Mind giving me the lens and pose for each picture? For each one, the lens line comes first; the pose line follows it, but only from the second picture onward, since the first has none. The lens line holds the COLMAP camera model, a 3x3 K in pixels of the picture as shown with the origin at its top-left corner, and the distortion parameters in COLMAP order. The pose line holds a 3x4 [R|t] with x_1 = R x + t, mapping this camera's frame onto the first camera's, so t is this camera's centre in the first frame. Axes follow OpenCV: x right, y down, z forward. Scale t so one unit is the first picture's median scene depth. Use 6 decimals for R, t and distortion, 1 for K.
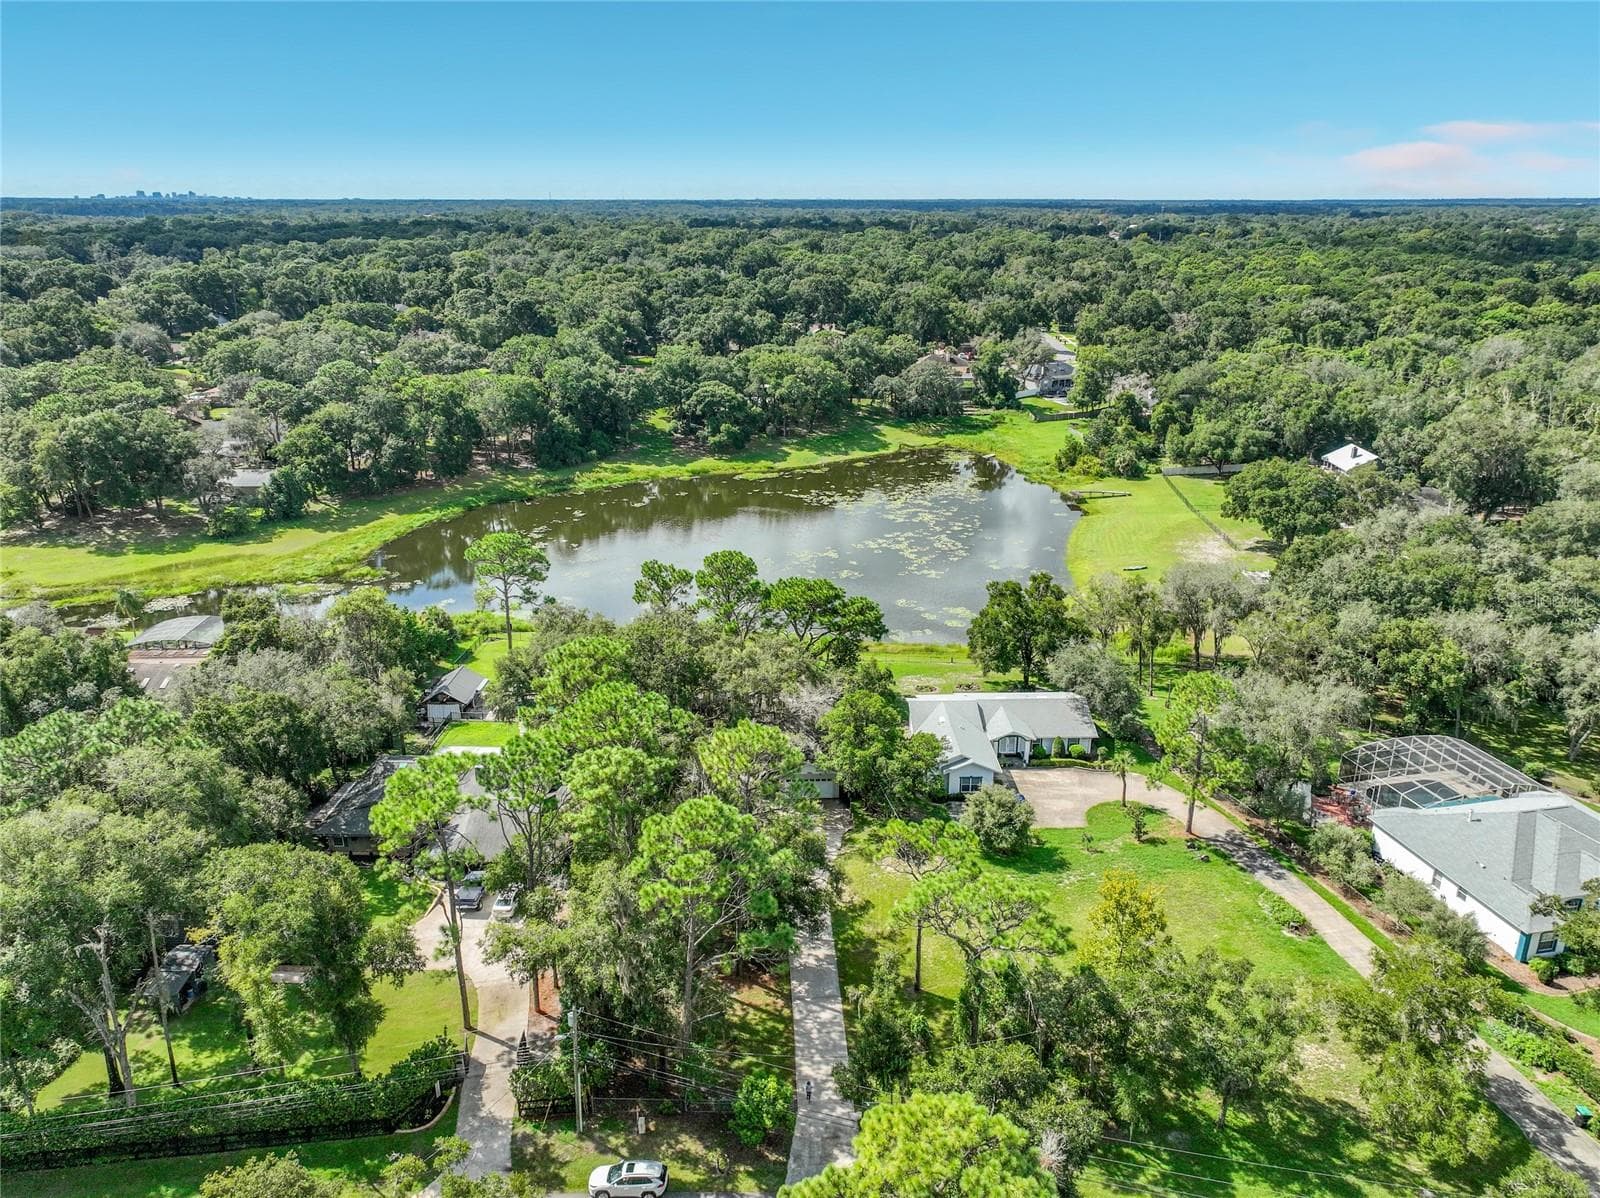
lens RADIAL K [[1128.4, 0, 805.4], [0, 1128.4, 596.6], [0, 0, 1]] dist [0.009064, -0.012040]
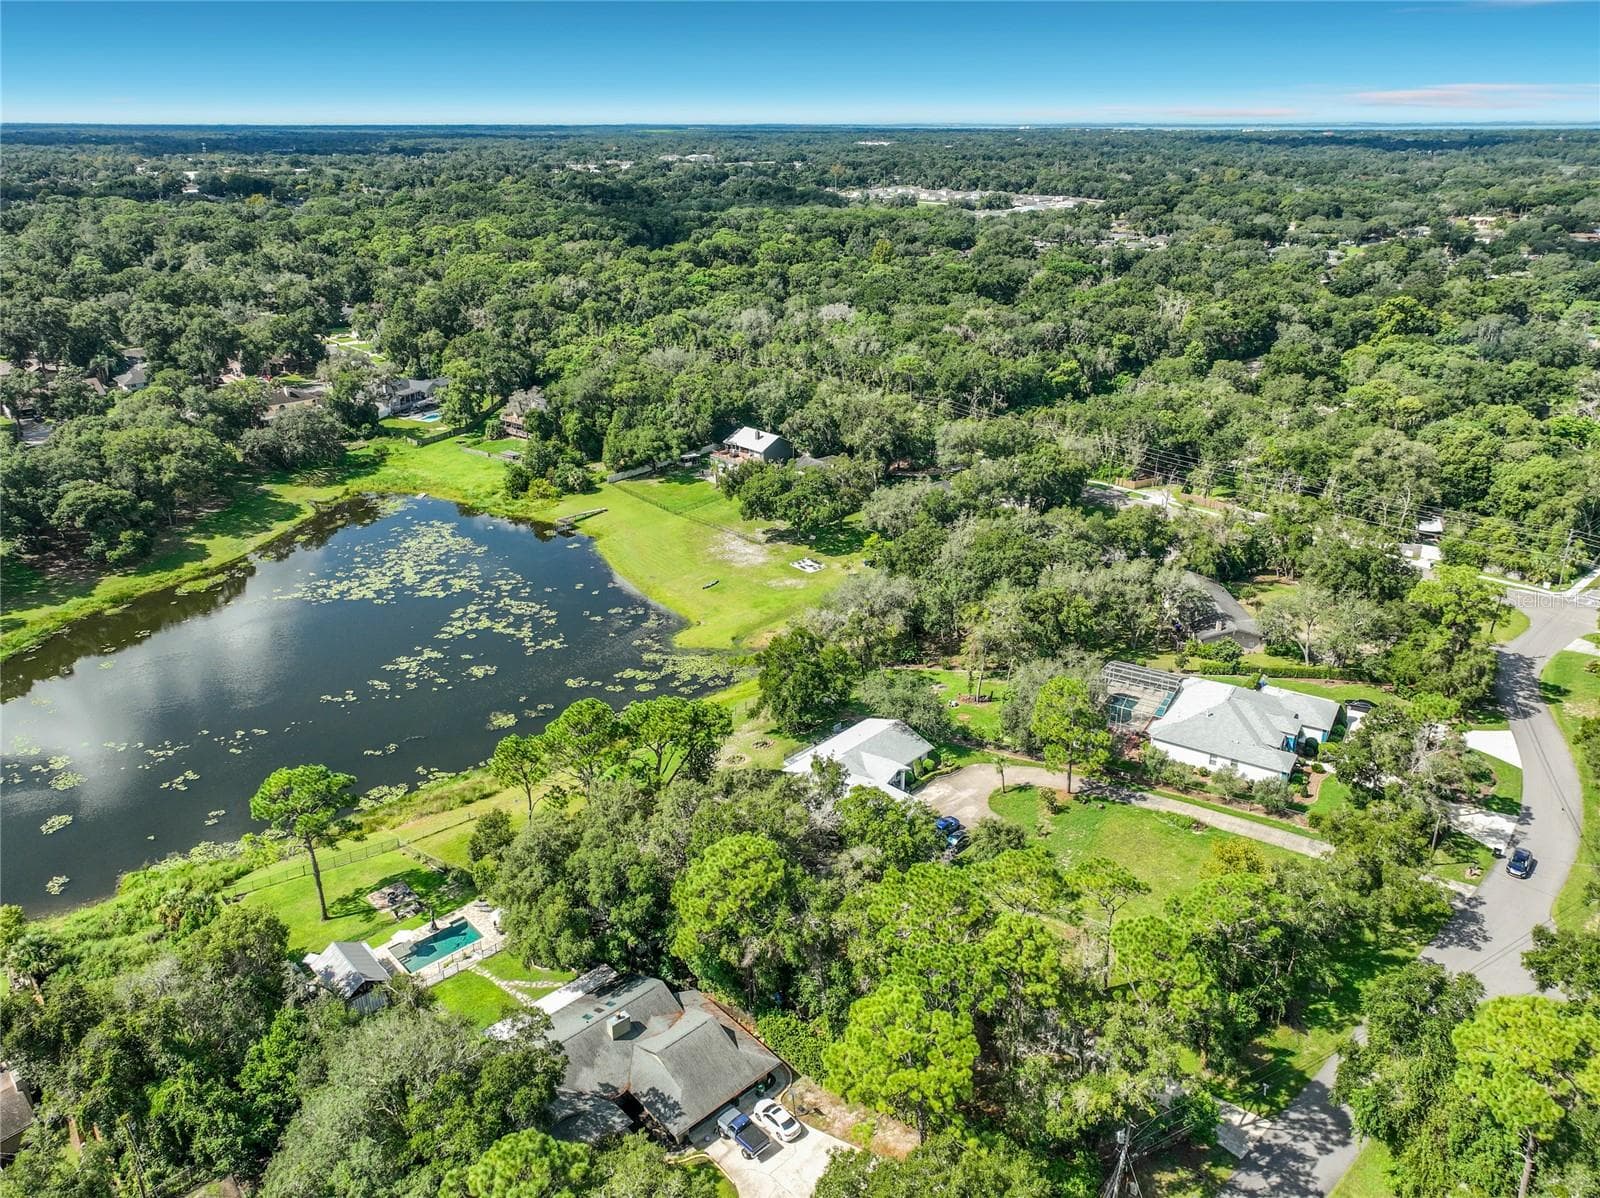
lens RADIAL K [[1128.4, 0, 799.3], [0, 1128.4, 602.2], [0, 0, 1]] dist [0.009064, -0.012040]
pose [[0.708210, -0.280485, 0.647894, -0.310012], [0.238420, 0.958799, 0.154466, -0.131331], [-0.664526, 0.045076, 0.745904, 0.080882]]
